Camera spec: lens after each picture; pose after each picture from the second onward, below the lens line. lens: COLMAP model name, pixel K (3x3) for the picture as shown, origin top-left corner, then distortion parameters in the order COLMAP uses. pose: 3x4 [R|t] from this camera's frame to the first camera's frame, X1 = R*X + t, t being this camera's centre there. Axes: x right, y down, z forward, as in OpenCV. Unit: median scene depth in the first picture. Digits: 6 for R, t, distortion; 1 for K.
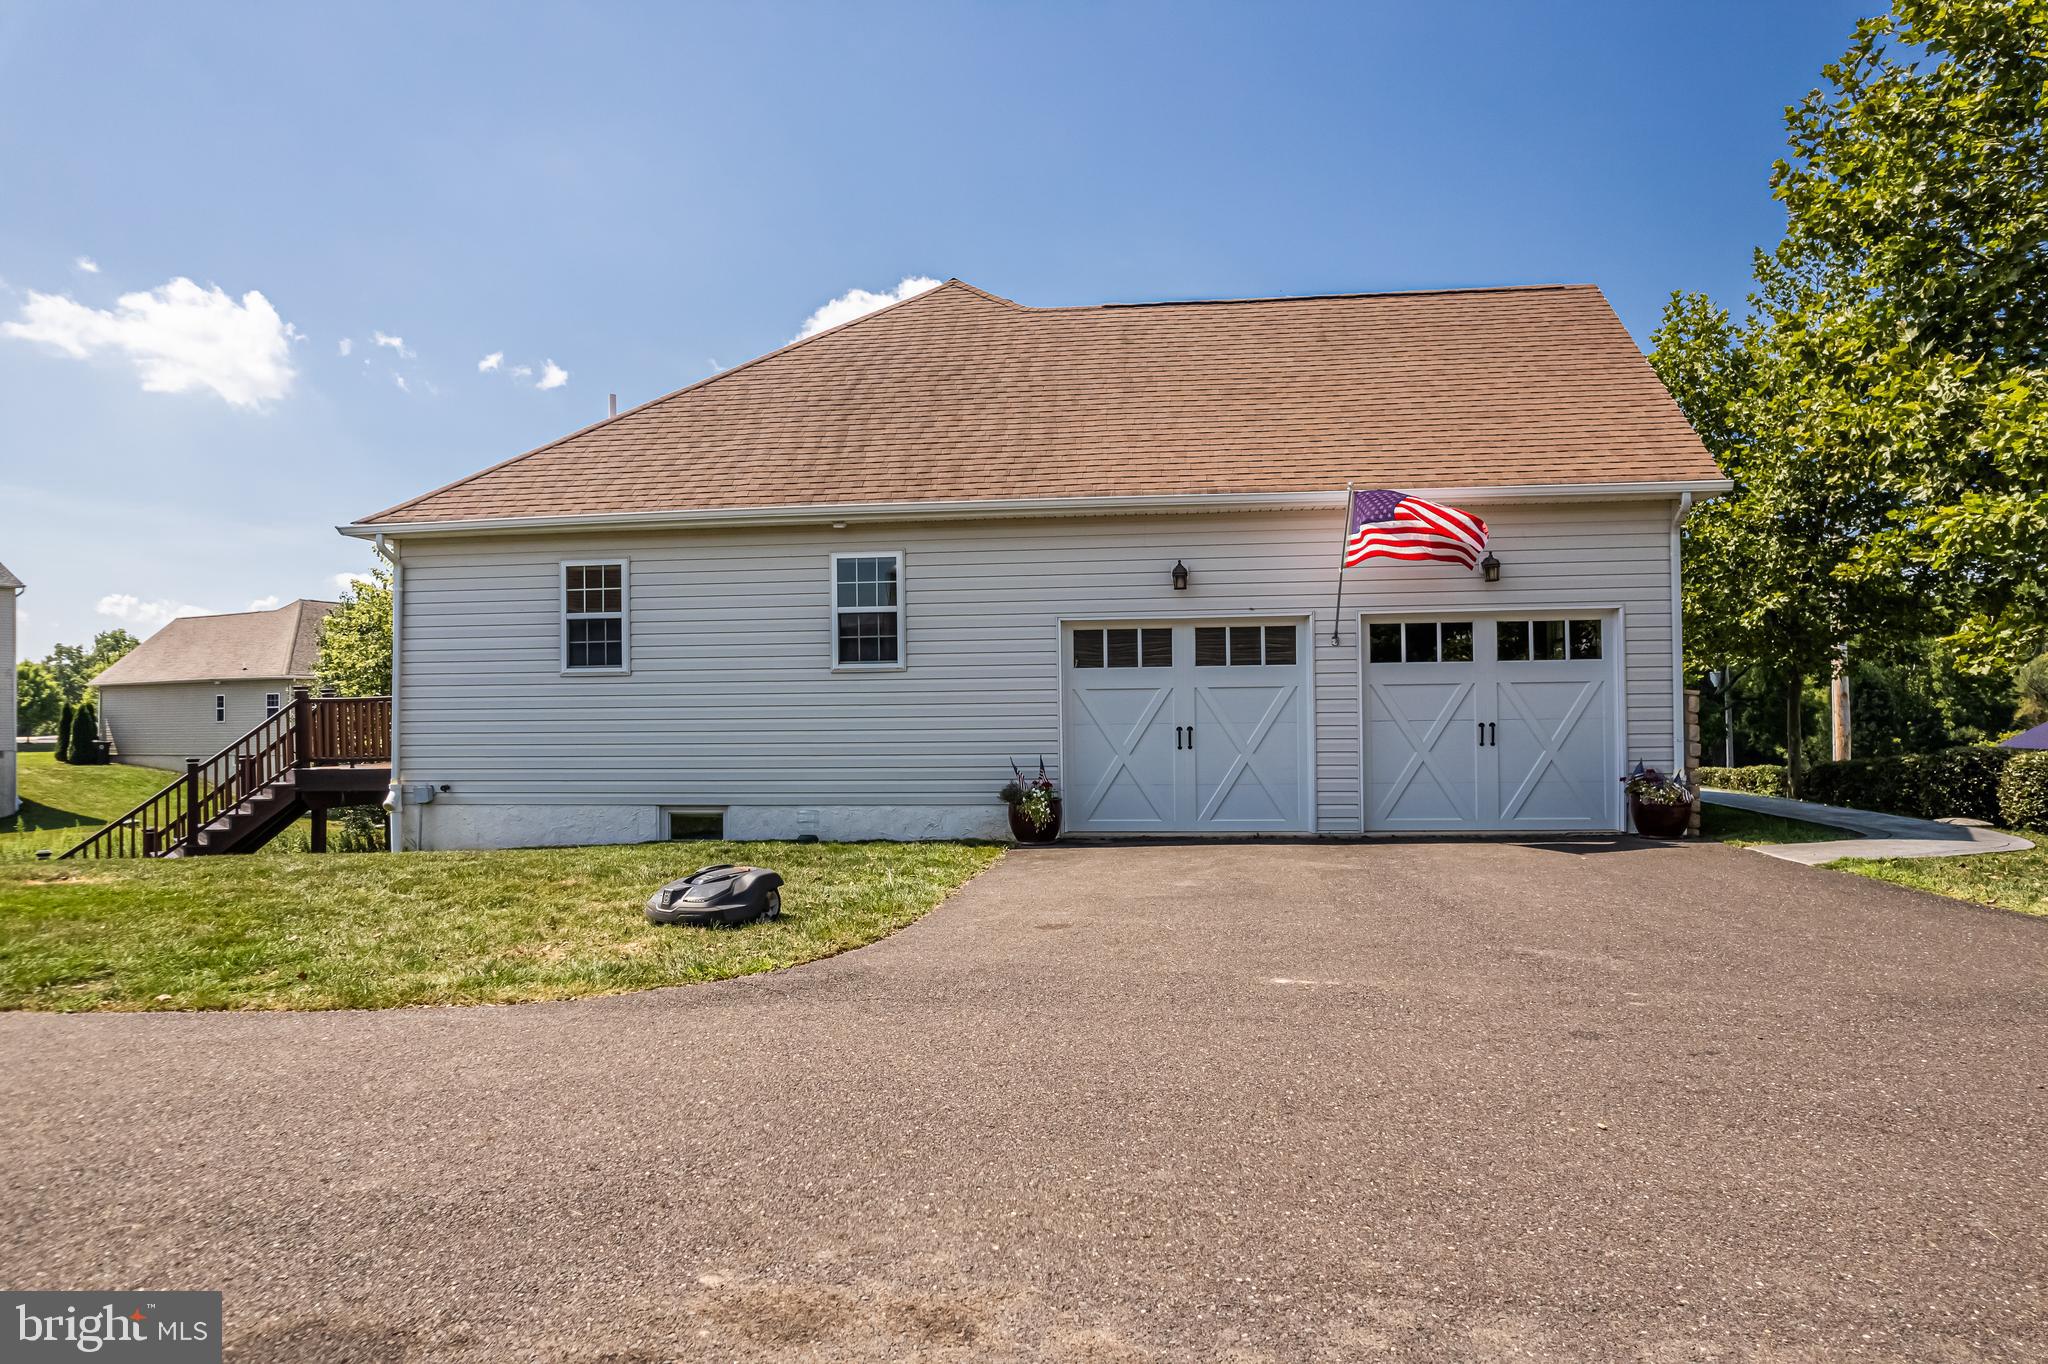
lens RADIAL K [[1307.3, 0, 1029.5], [0, 1307.3, 701.2], [0, 0, 1]] dist [-0.076896, 0.070388]
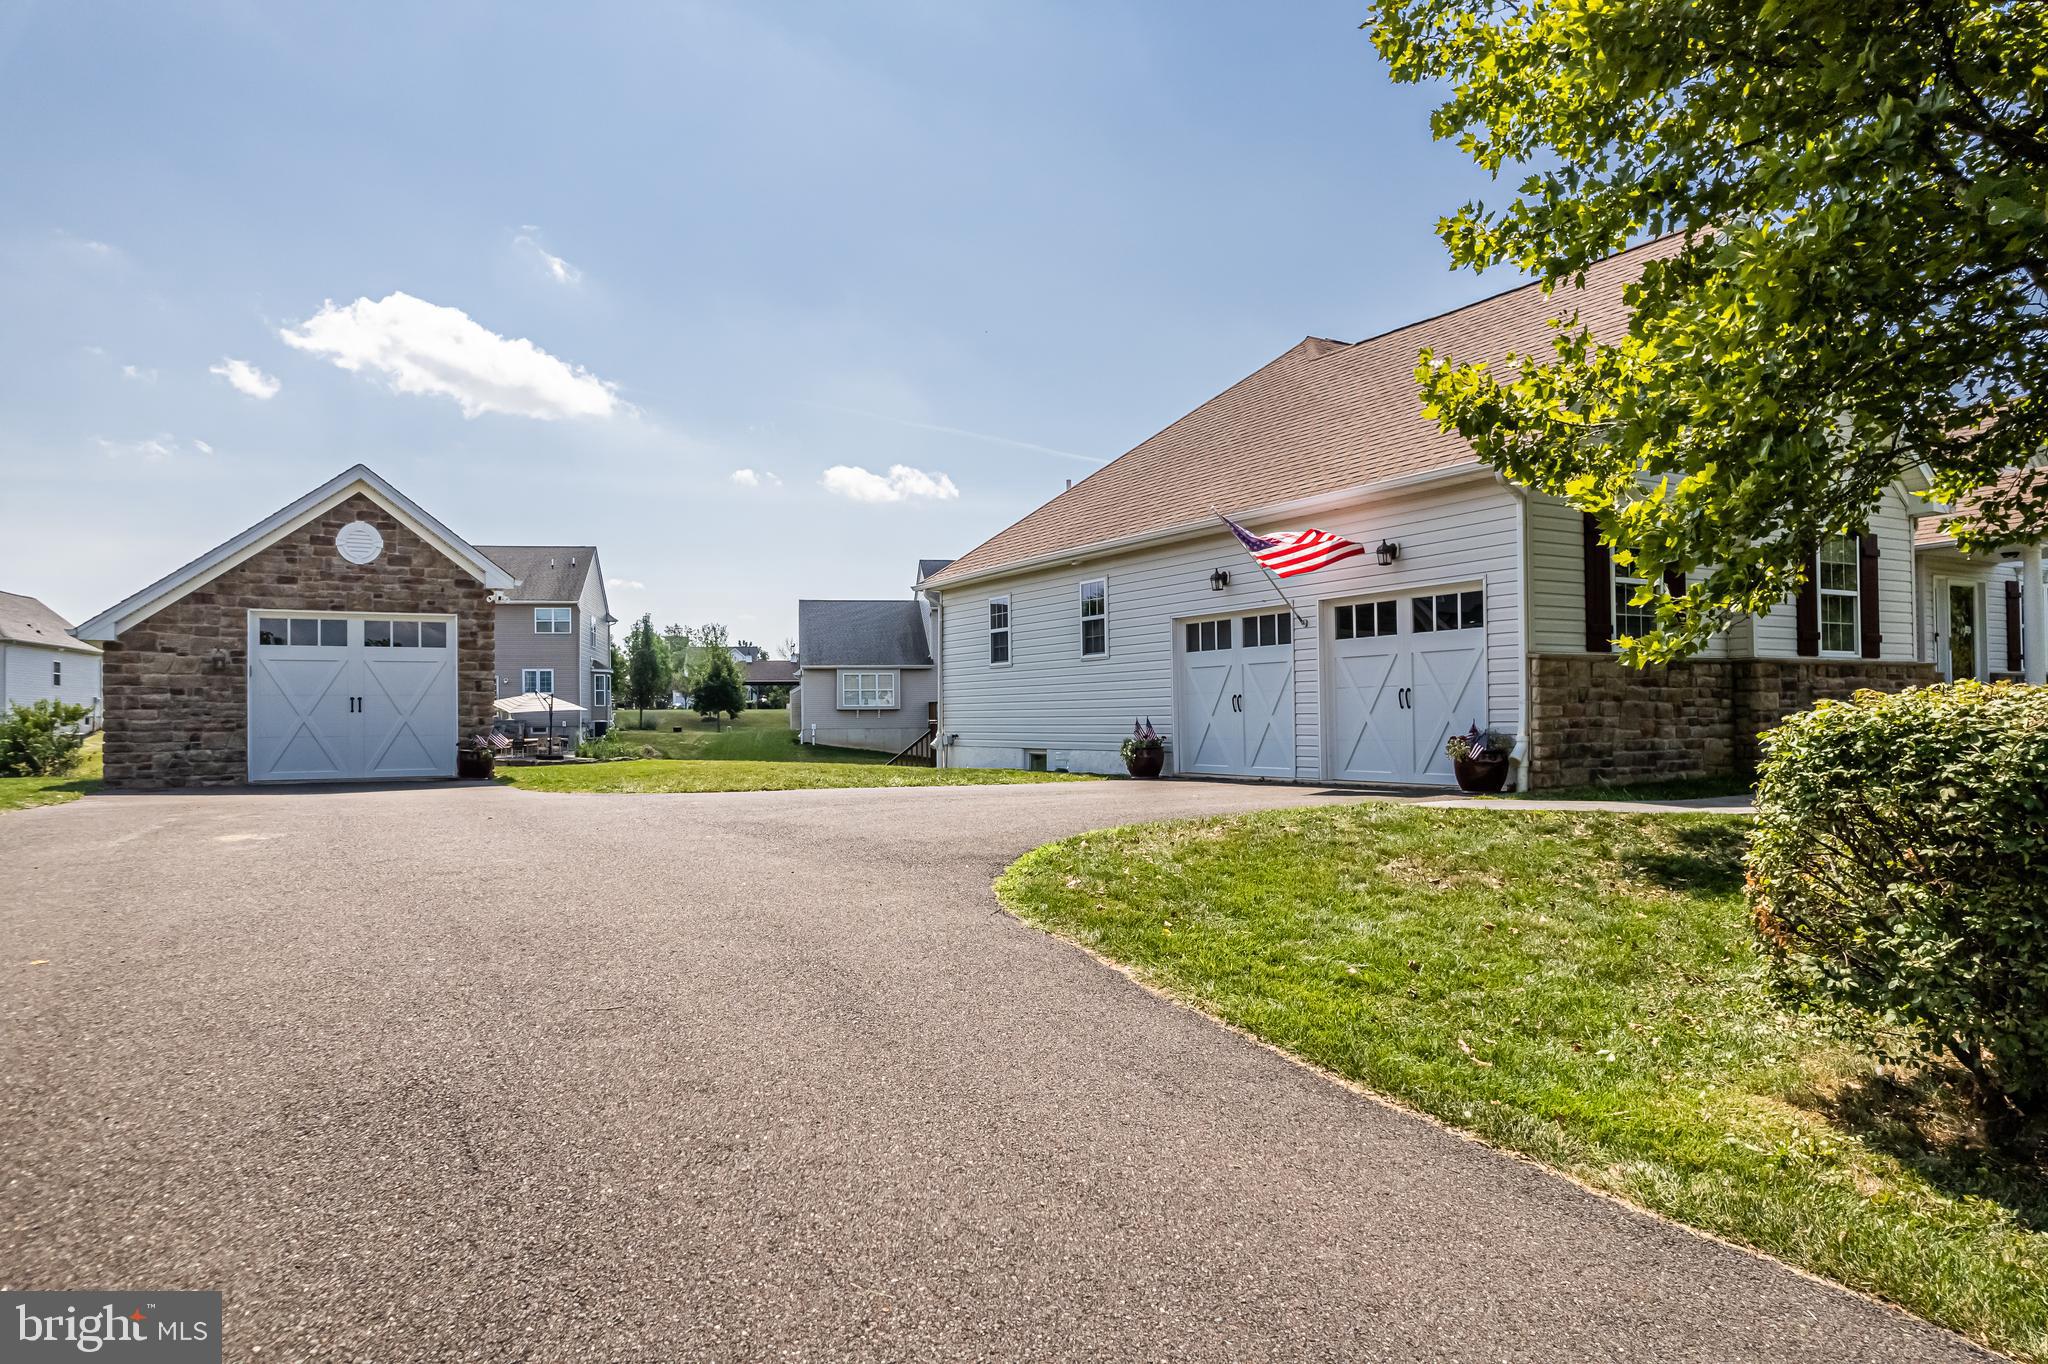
lens RADIAL K [[1307.3, 0, 1029.5], [0, 1307.3, 701.2], [0, 0, 1]] dist [-0.076896, 0.070388]
pose [[0.616501, -0.012326, -0.787258, 1.032788], [0.047138, 0.998662, 0.021278, -0.010623], [0.785942, -0.050228, 0.616257, 0.014861]]
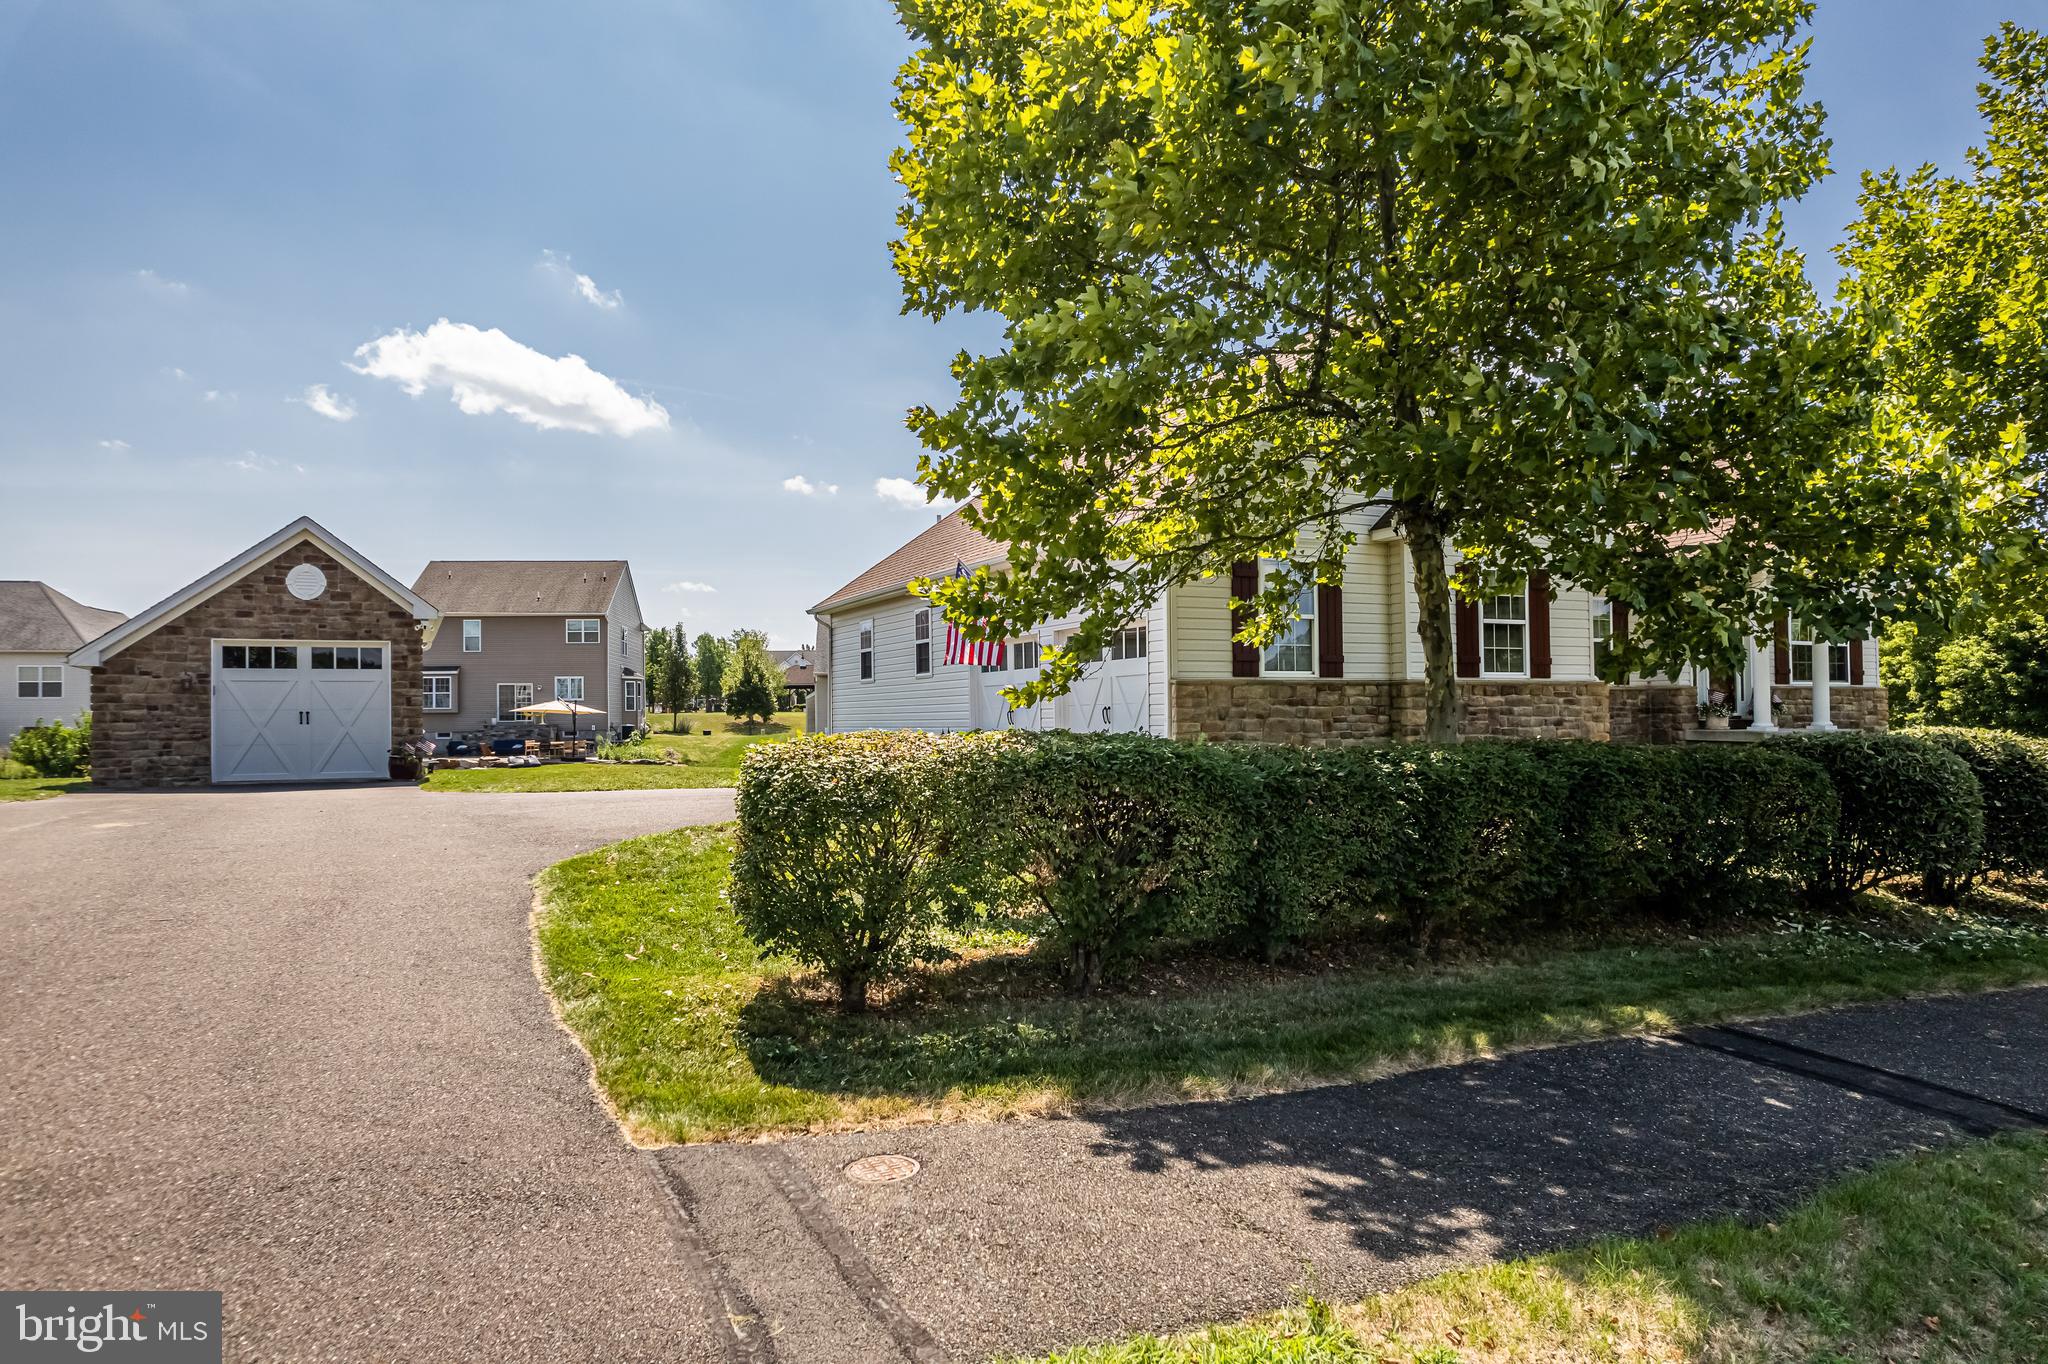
lens RADIAL K [[1307.3, 0, 1029.5], [0, 1307.3, 701.2], [0, 0, 1]] dist [-0.076896, 0.070388]
pose [[0.565758, -0.013980, -0.824453, 1.404342], [0.050083, 0.998593, 0.017435, -0.015305], [0.823049, -0.051155, 0.565662, 0.142091]]
